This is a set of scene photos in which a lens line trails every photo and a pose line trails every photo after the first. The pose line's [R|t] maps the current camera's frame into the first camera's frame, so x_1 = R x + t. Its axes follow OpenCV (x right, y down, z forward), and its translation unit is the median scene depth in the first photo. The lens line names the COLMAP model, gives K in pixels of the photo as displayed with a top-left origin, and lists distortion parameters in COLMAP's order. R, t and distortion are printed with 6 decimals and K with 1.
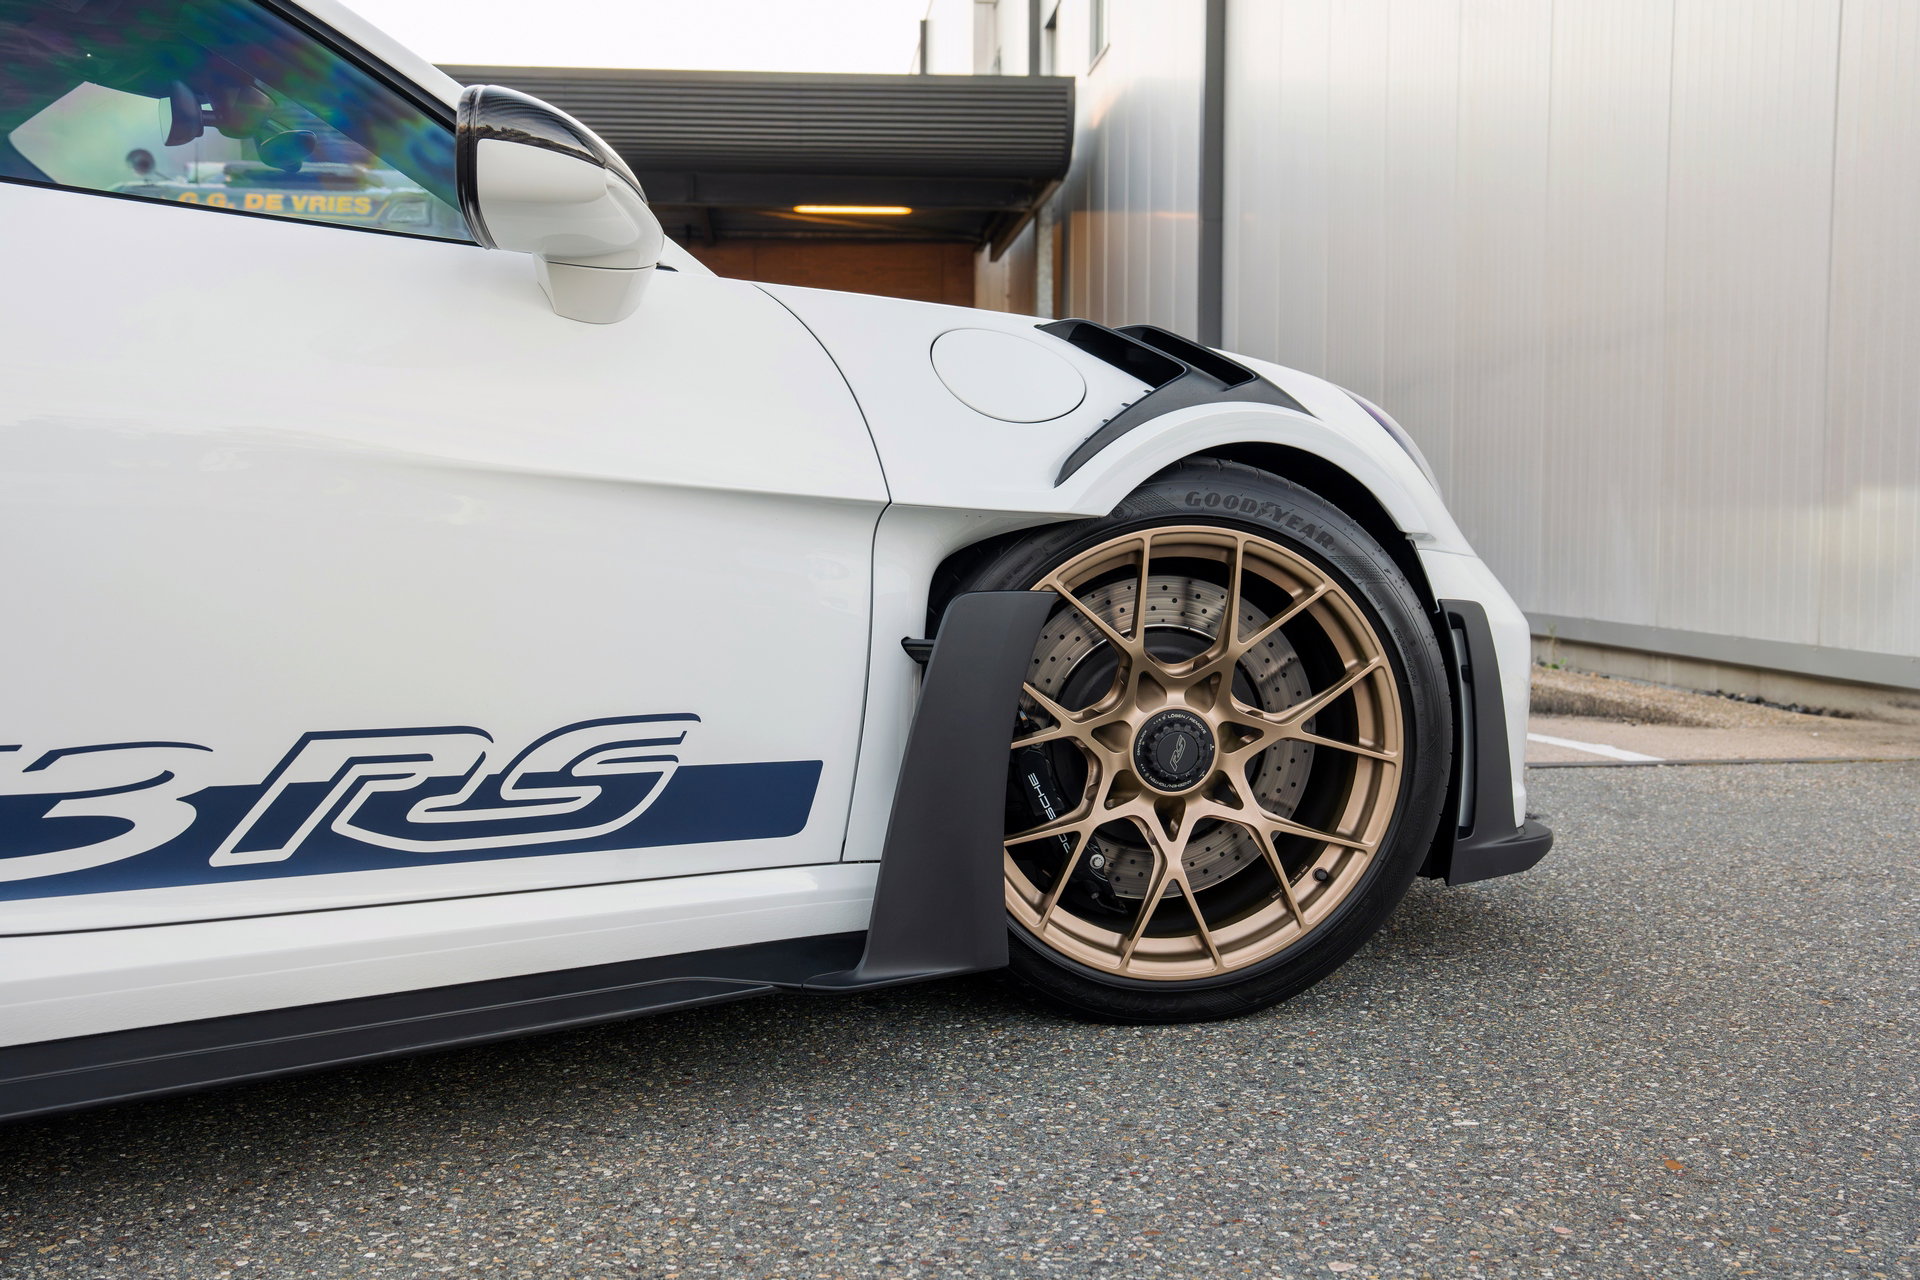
lens RADIAL K [[1901.5, 0, 898.3], [0, 1901.5, 641.3], [0, 0, 1]] dist [0.011130, 0.000000]
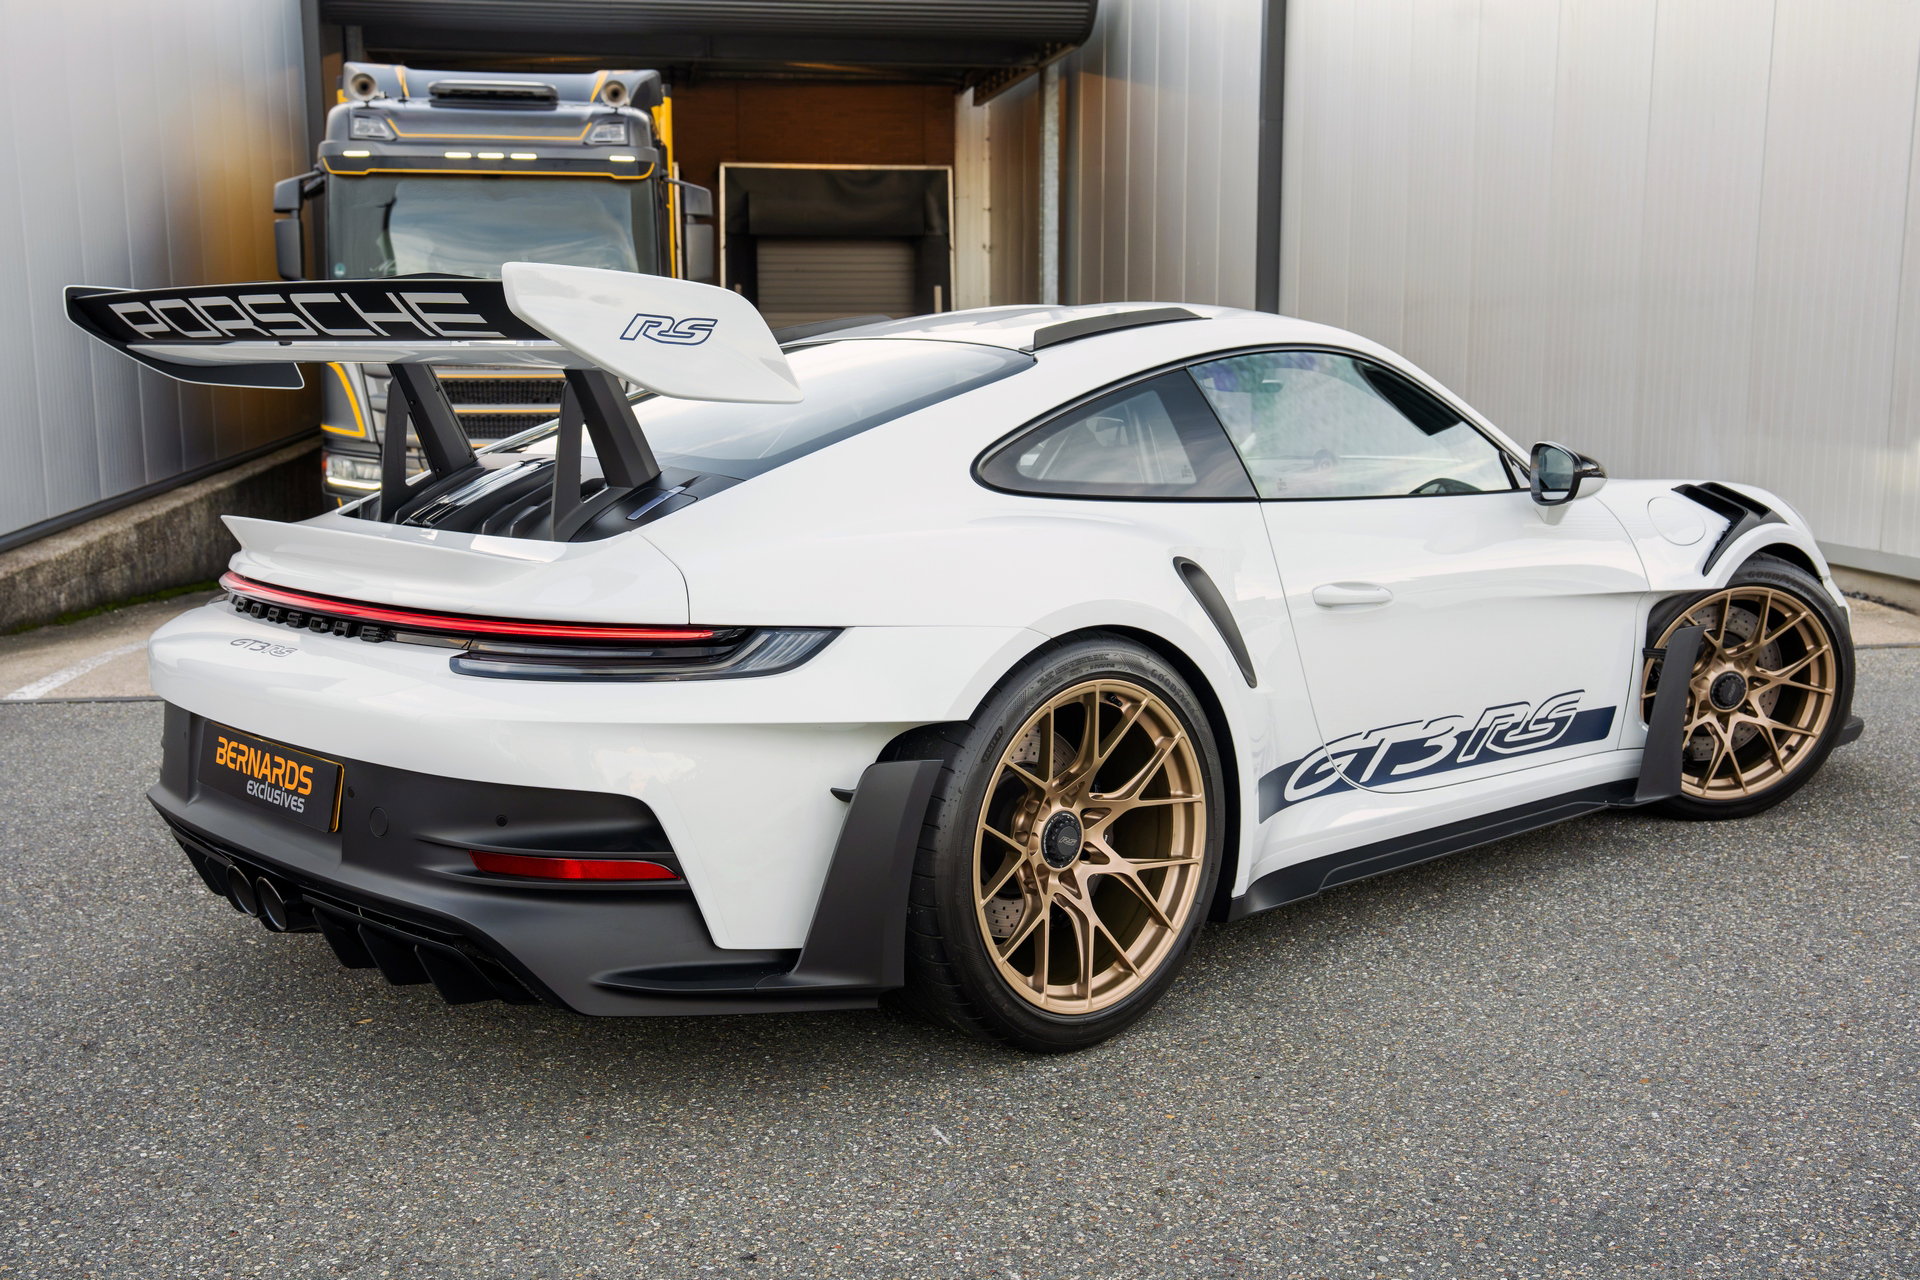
lens RADIAL K [[1969.7, 0, 961.2], [0, 1969.7, 633.8], [0, 0, 1]] dist [0.049275, 0.000000]
pose [[0.995932, -0.017282, 0.088432, -0.884476], [0.009396, 0.996002, 0.088834, -0.205939], [-0.089613, -0.087641, 0.992113, -1.079623]]
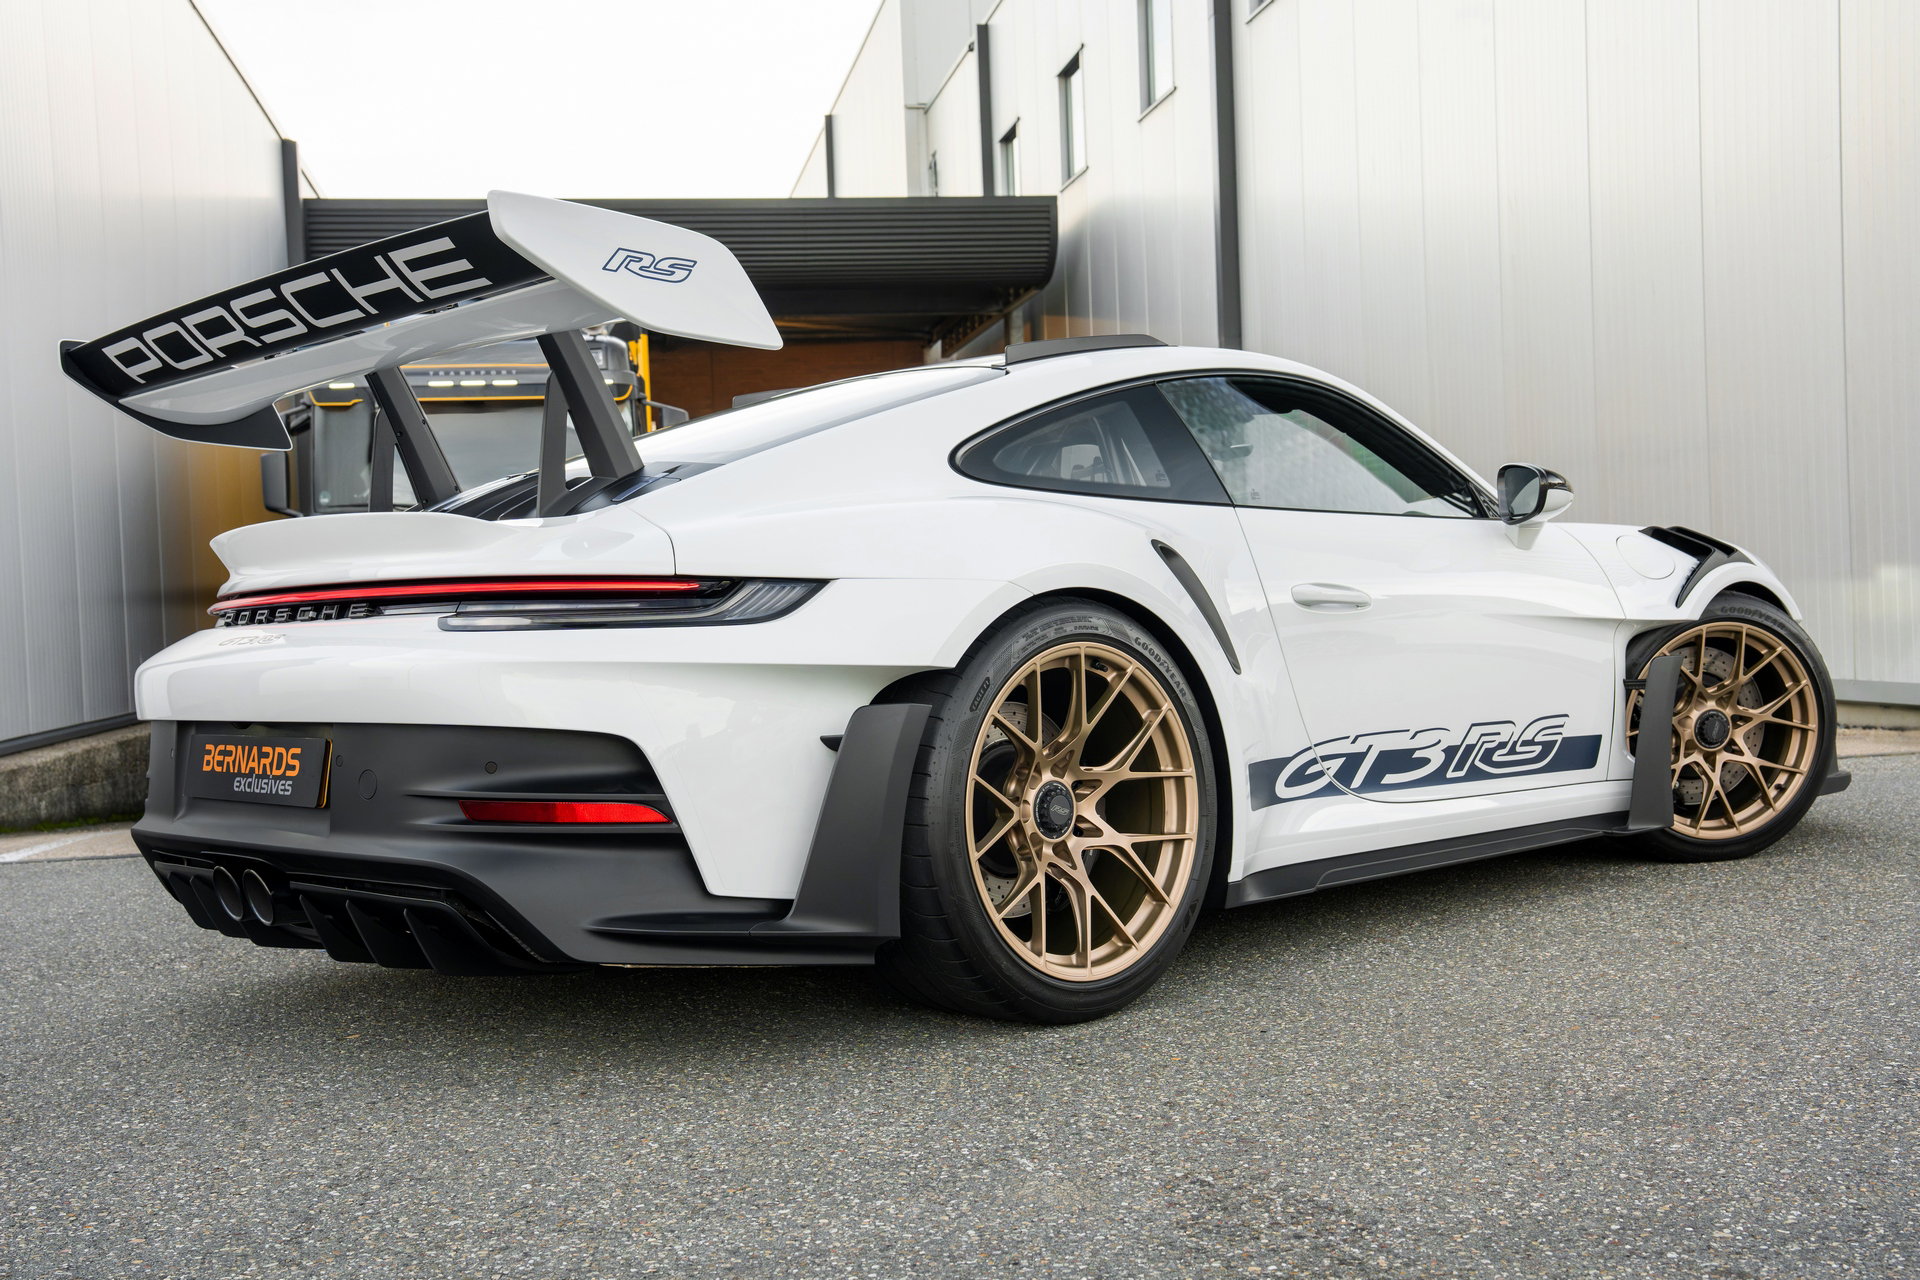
lens RADIAL K [[1969.7, 0, 963.2], [0, 1969.7, 636.6], [0, 0, 1]] dist [0.049275, 0.000000]
pose [[0.993874, -0.043702, 0.101514, -0.892722], [0.048304, 0.997892, -0.043330, 0.010454], [-0.099407, 0.047968, 0.993890, -1.096471]]
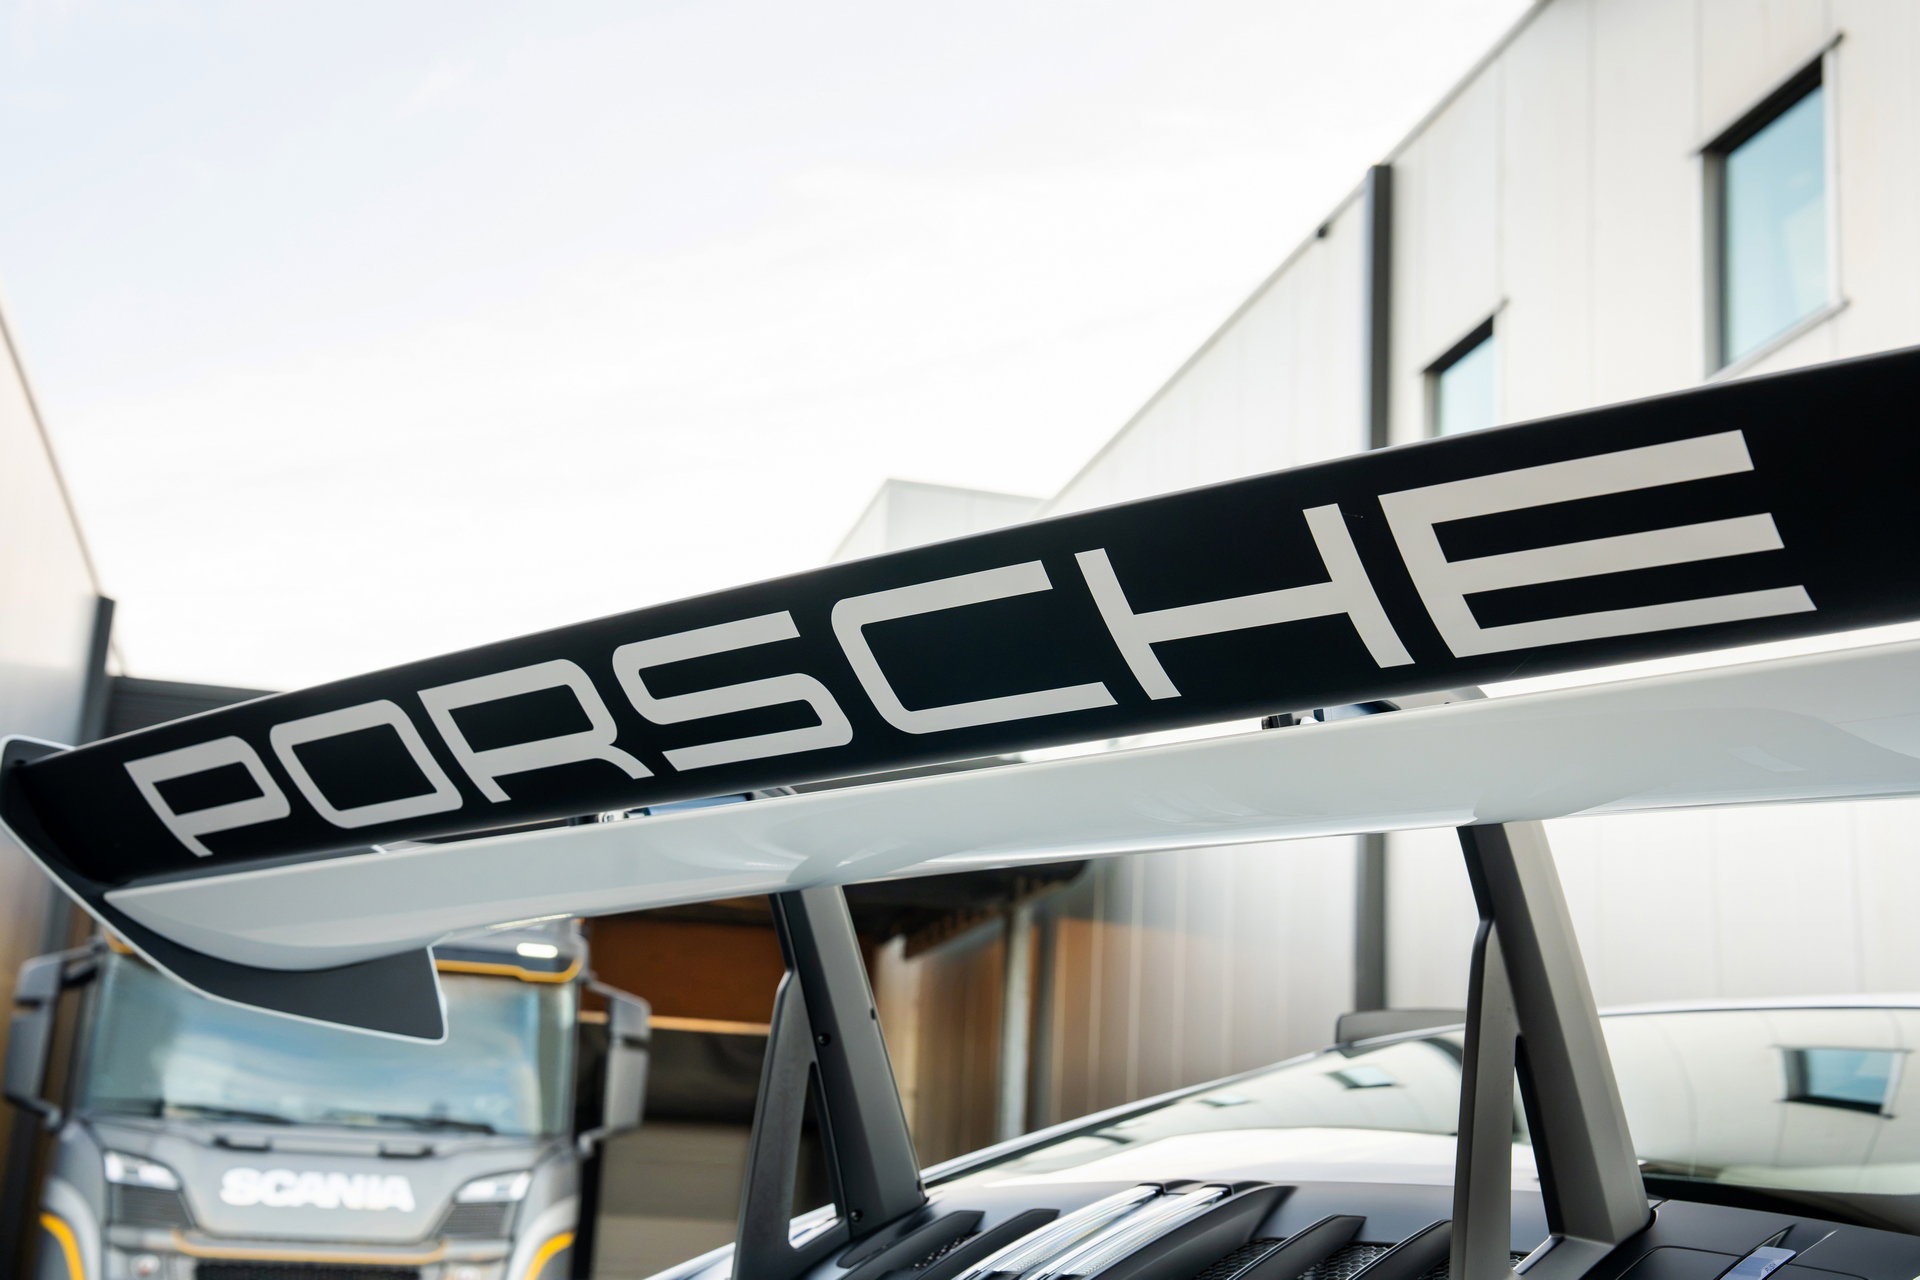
lens RADIAL K [[2460.5, 0, 970.3], [0, 2460.5, 639.8], [0, 0, 1]] dist [0.124586, 0.000000]
pose [[0.986280, 0.085555, 0.141178, -1.271124], [-0.038004, 0.949922, -0.310168, -0.127650], [-0.160645, 0.300547, 0.940141, -0.230634]]
